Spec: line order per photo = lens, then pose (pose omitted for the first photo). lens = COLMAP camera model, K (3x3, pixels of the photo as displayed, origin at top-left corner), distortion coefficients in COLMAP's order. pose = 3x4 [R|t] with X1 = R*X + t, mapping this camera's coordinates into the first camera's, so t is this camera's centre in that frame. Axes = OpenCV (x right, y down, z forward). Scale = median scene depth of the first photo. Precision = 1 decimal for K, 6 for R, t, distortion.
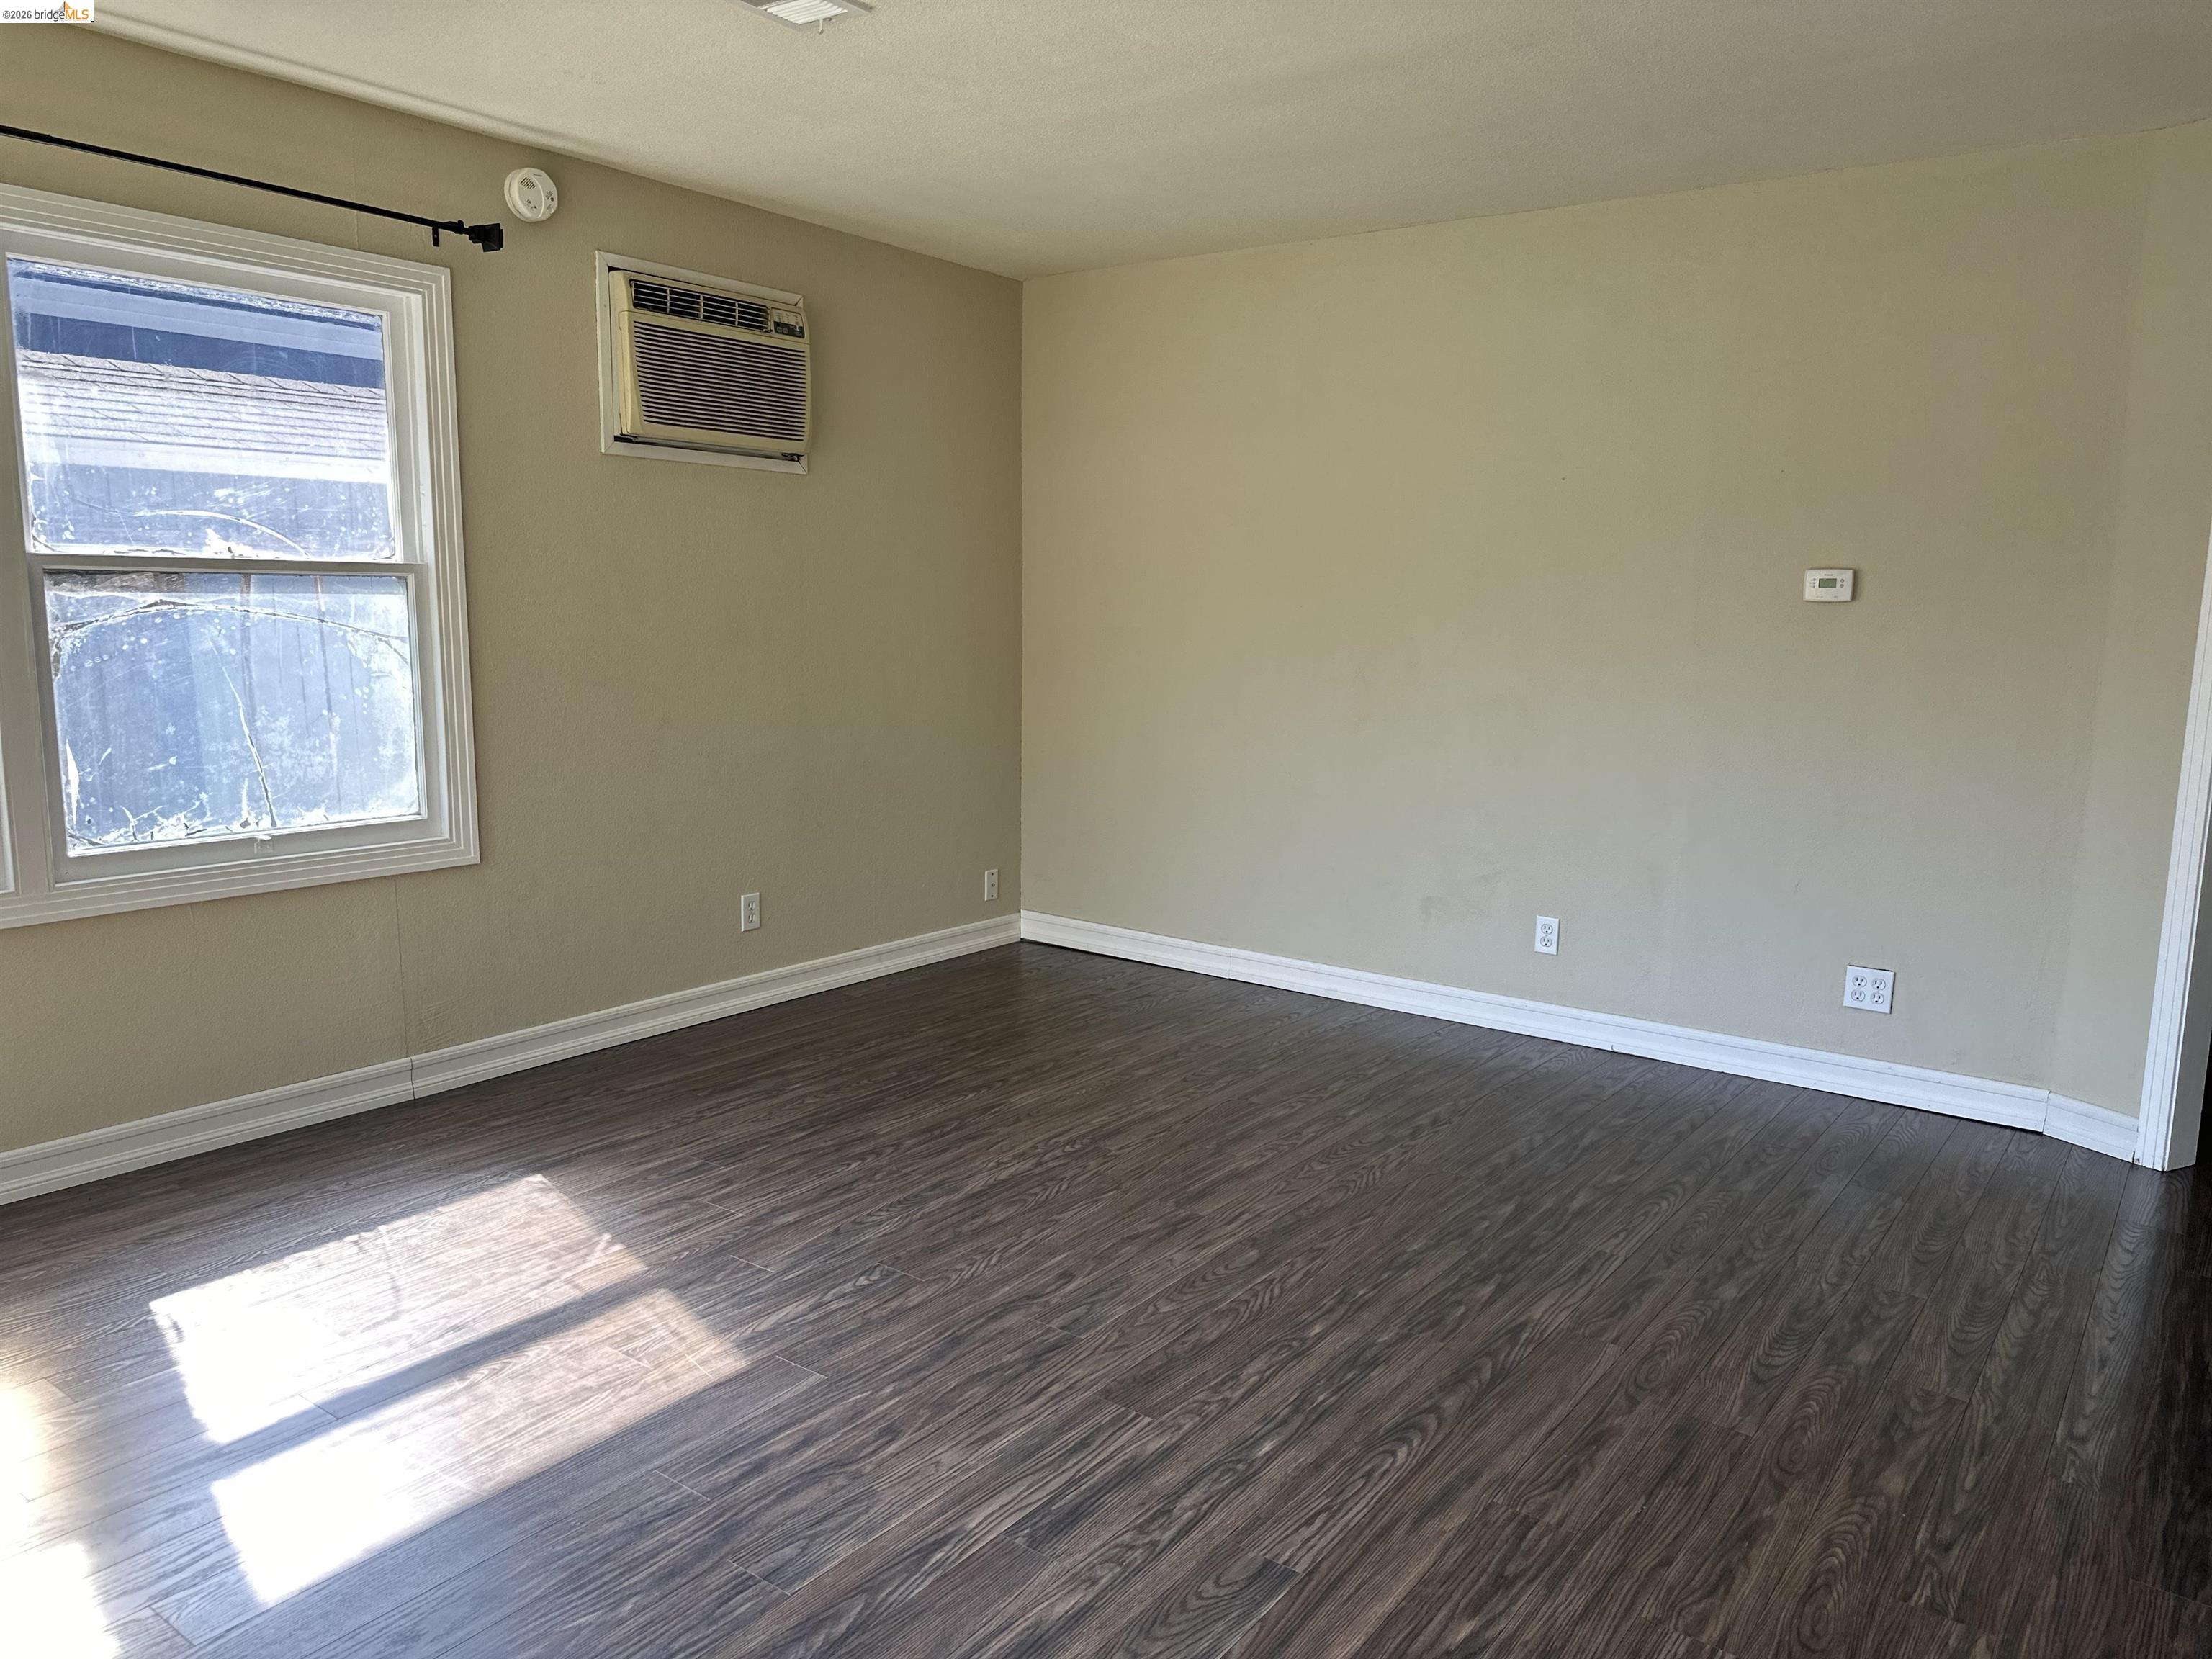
lens RADIAL K [[1517.7, 0, 1081.7], [0, 1517.7, 817.1], [0, 0, 1]] dist [0.036532, -0.049253]
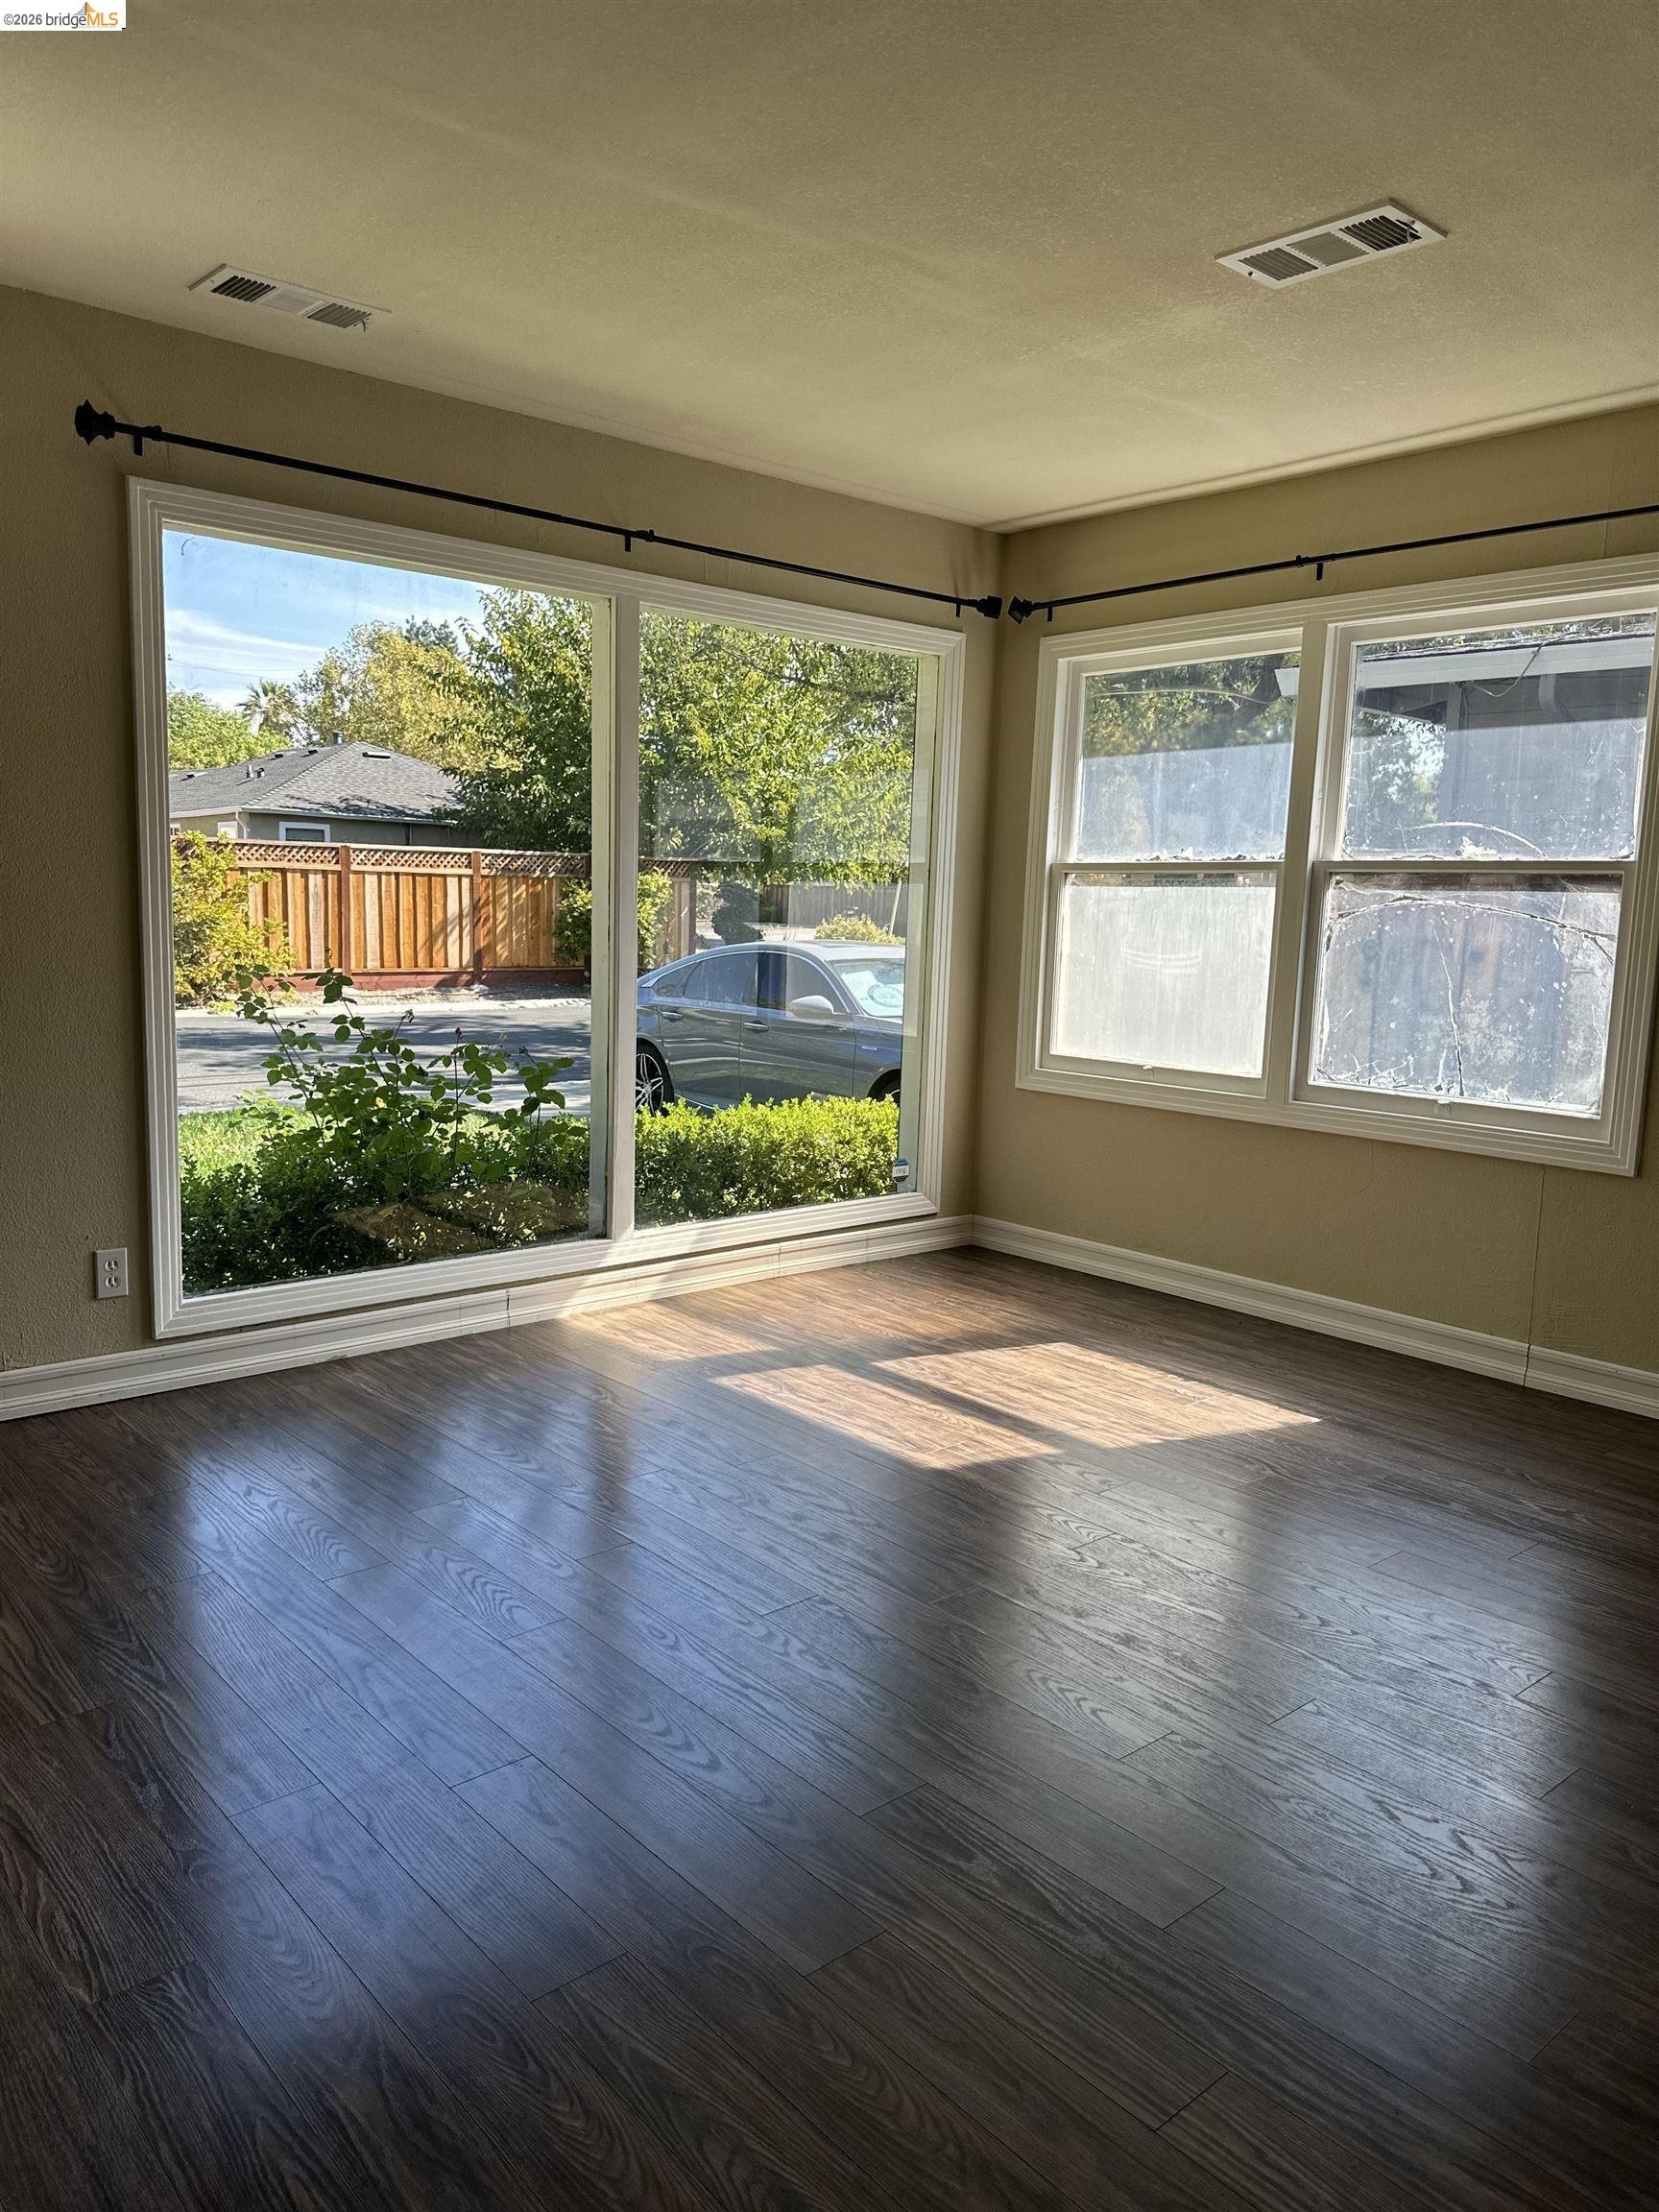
lens RADIAL K [[1517.7, 0, 839.8], [0, 1517.7, 1102.7], [0, 0, 1]] dist [0.036532, -0.049253]
pose [[-0.192257, 0.110963, -0.975051, 1.008663], [-0.168494, 0.975099, 0.144192, -0.112656], [0.966771, 0.192012, -0.168773, 1.128643]]
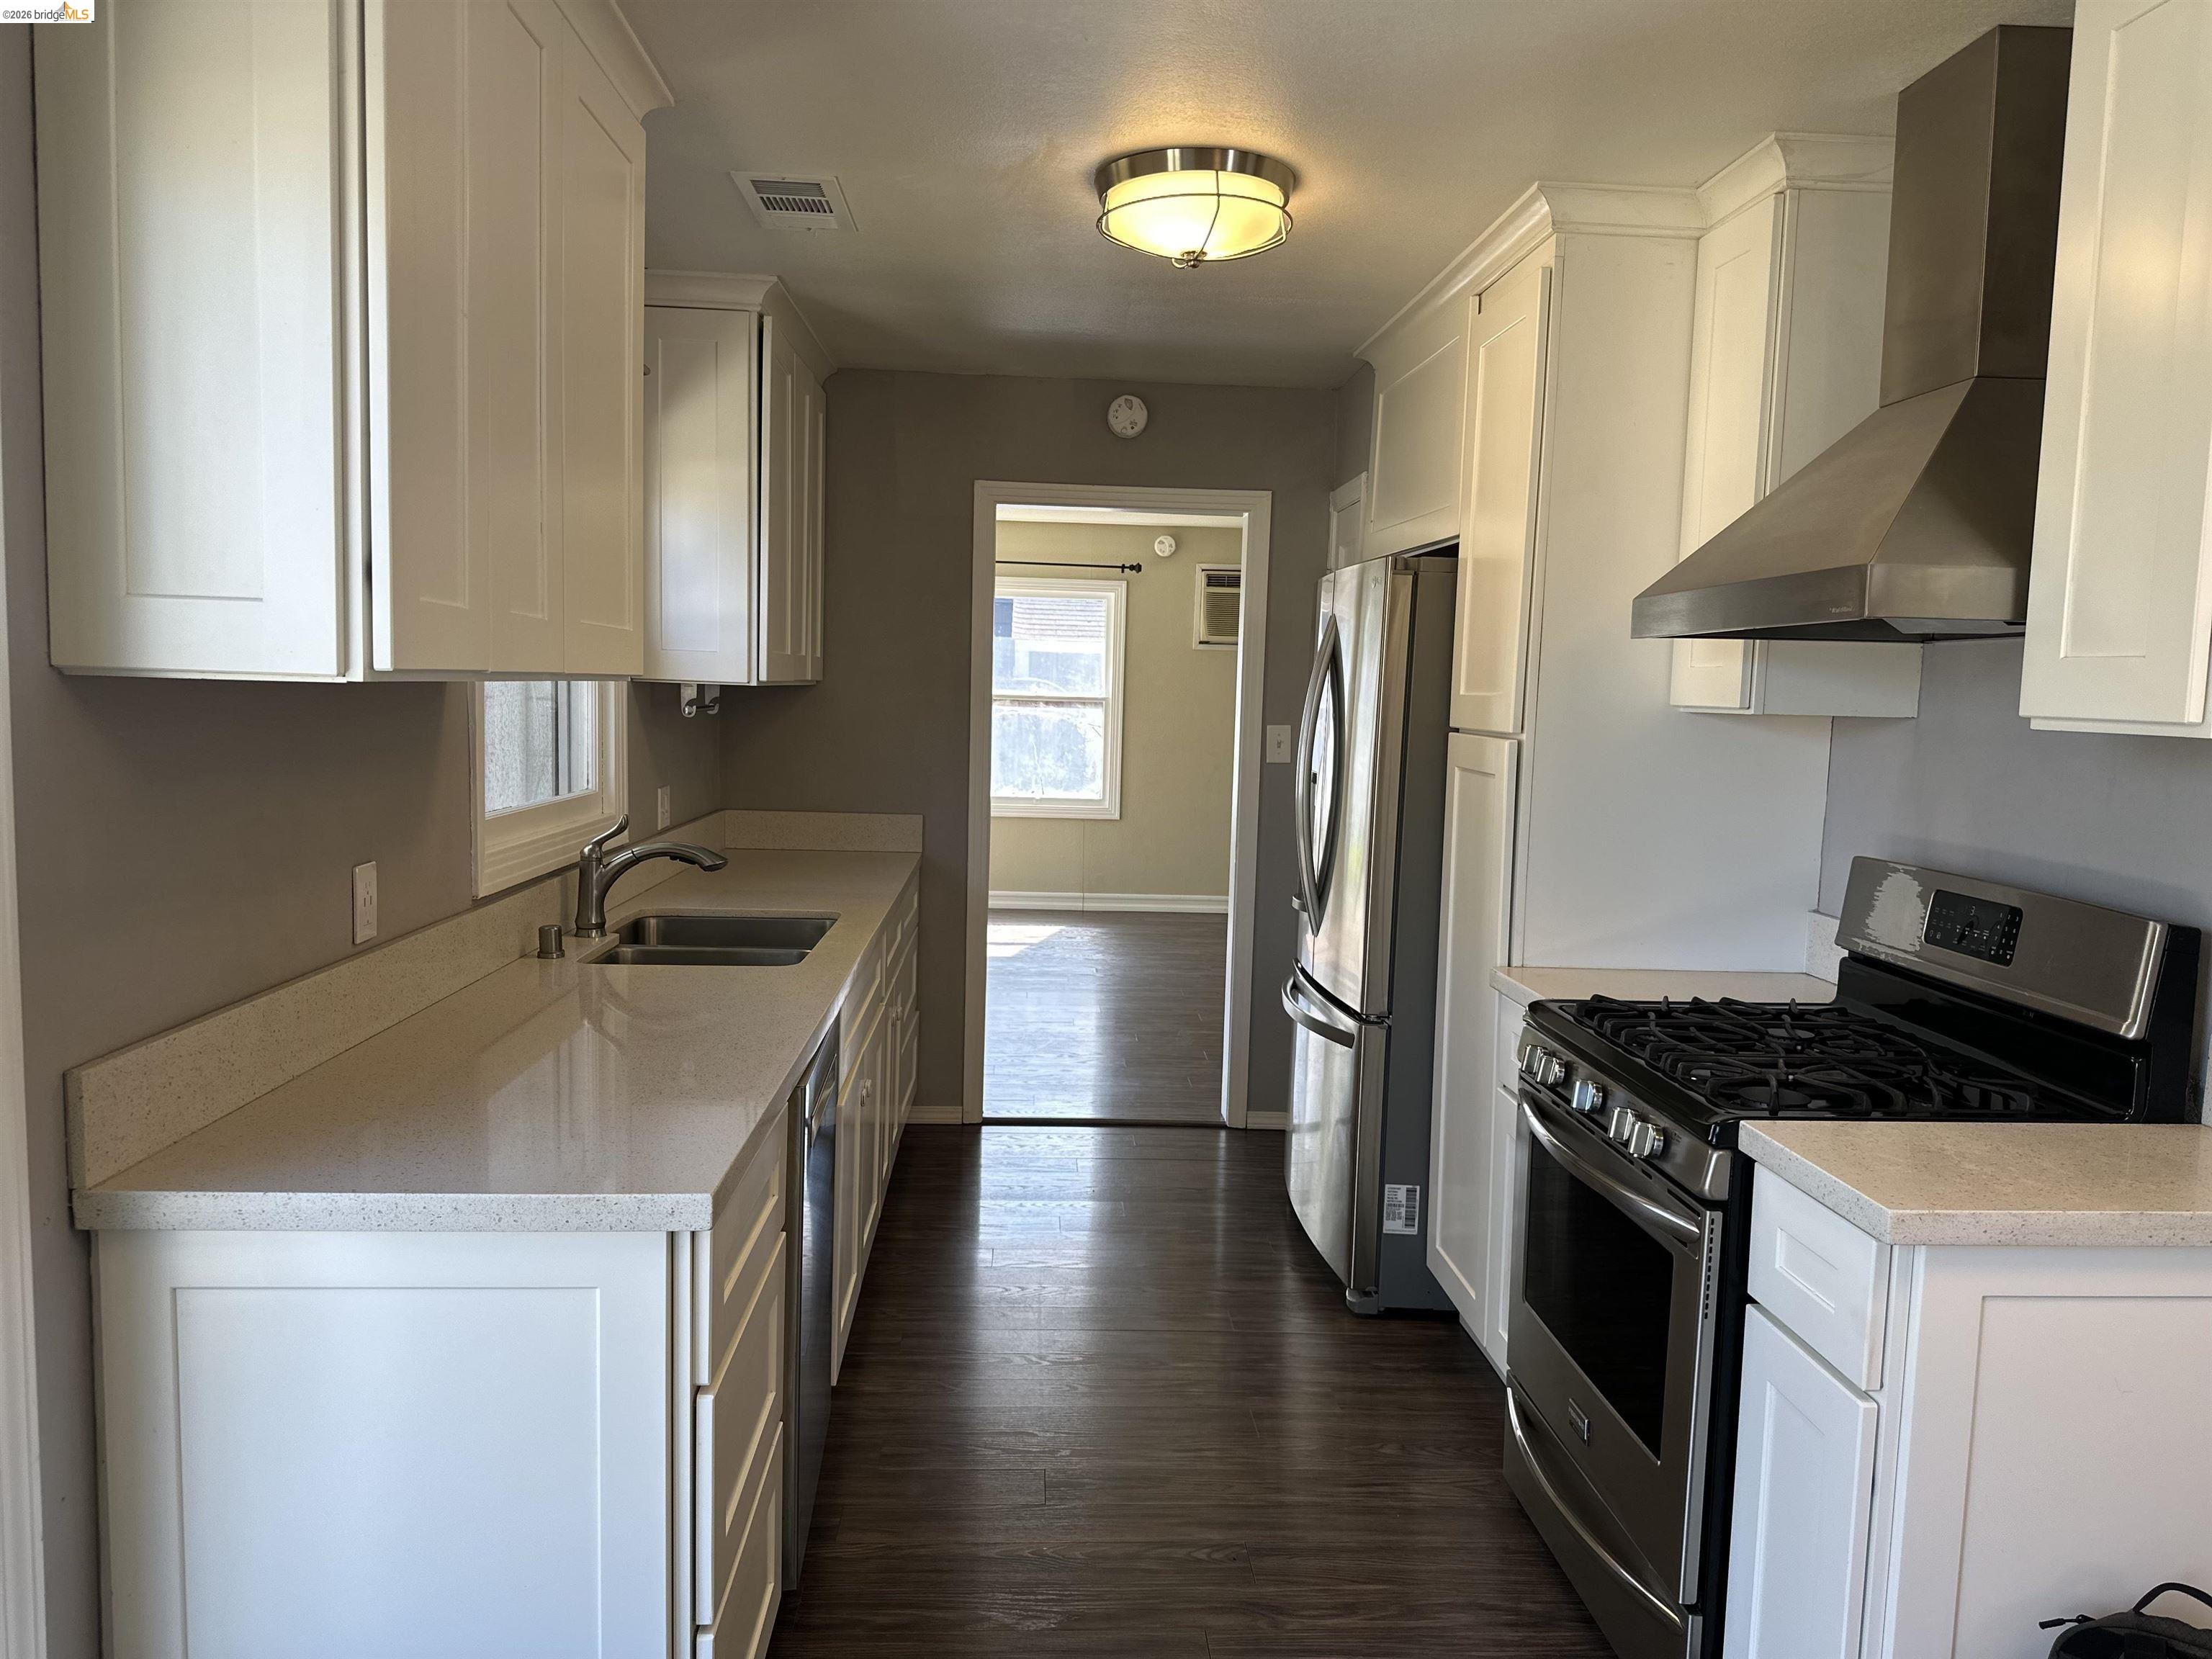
lens RADIAL K [[1517.7, 0, 1106.3], [0, 1517.7, 831.4], [0, 0, 1]] dist [0.036532, -0.049253]
pose [[0.650685, 0.074967, -0.755638, 2.344716], [-0.128450, 0.991641, -0.012228, 0.133396], [0.748404, 0.105019, 0.654876, -0.977515]]
